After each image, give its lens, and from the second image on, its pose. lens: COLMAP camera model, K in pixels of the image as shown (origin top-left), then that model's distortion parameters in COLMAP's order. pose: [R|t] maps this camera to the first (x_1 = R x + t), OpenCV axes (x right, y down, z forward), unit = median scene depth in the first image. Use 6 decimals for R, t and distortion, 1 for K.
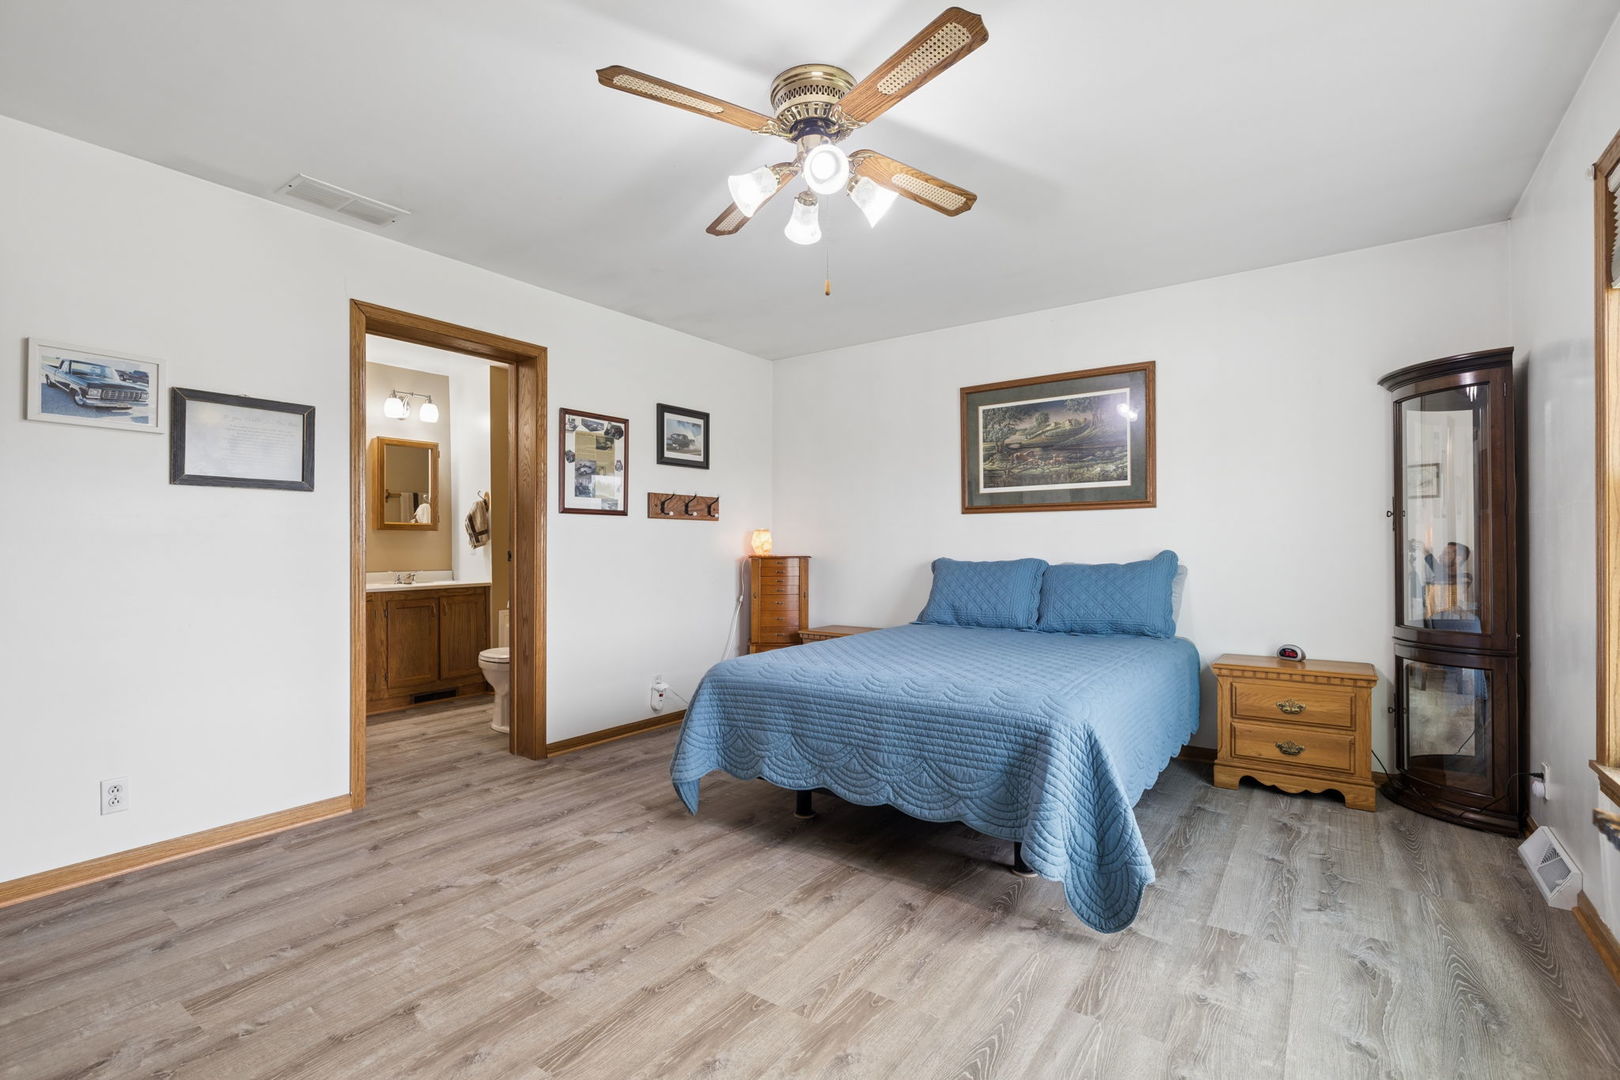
lens RADIAL K [[733.0, 0, 807.5], [0, 733.0, 547.3], [0, 0, 1]] dist [0.000083, 0.000270]
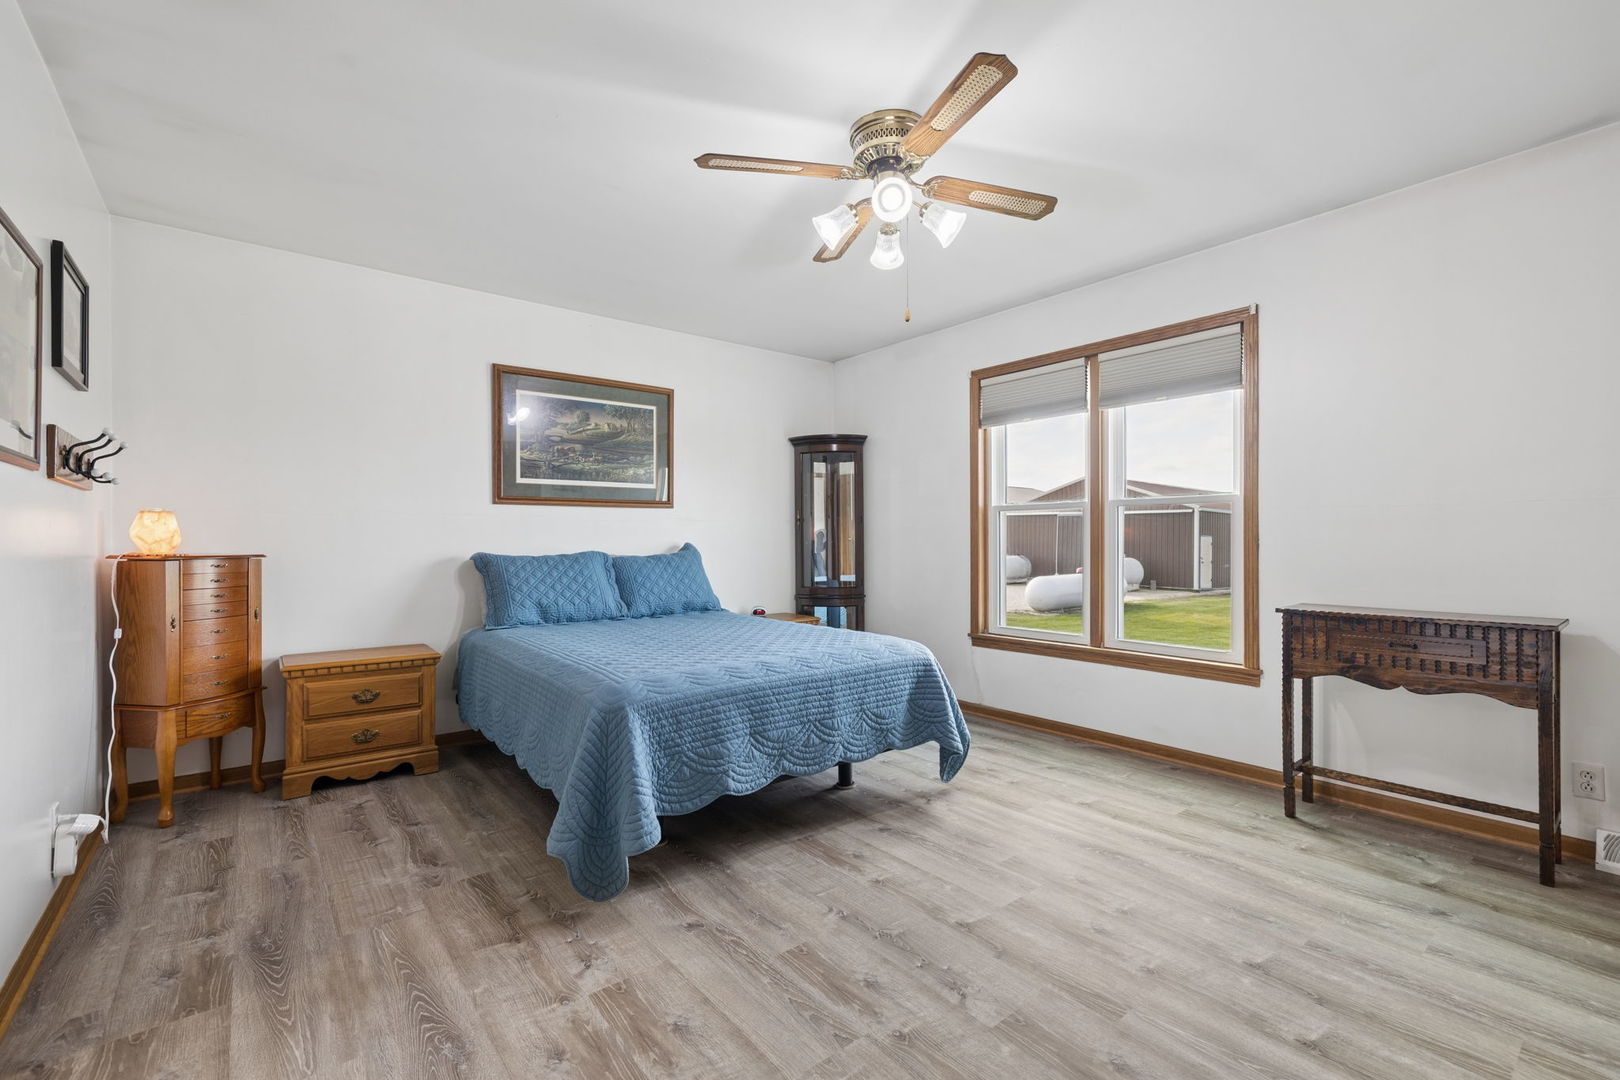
lens RADIAL K [[713.8, 0, 784.4], [0, 713.8, 540.4], [0, 0, 1]] dist [0.001841, 0.000398]
pose [[0.266112, 0.008126, 0.963908, -0.648479], [0.004589, 0.999942, -0.009697, 0.011537], [-0.963931, 0.007004, 0.266060, 0.515438]]
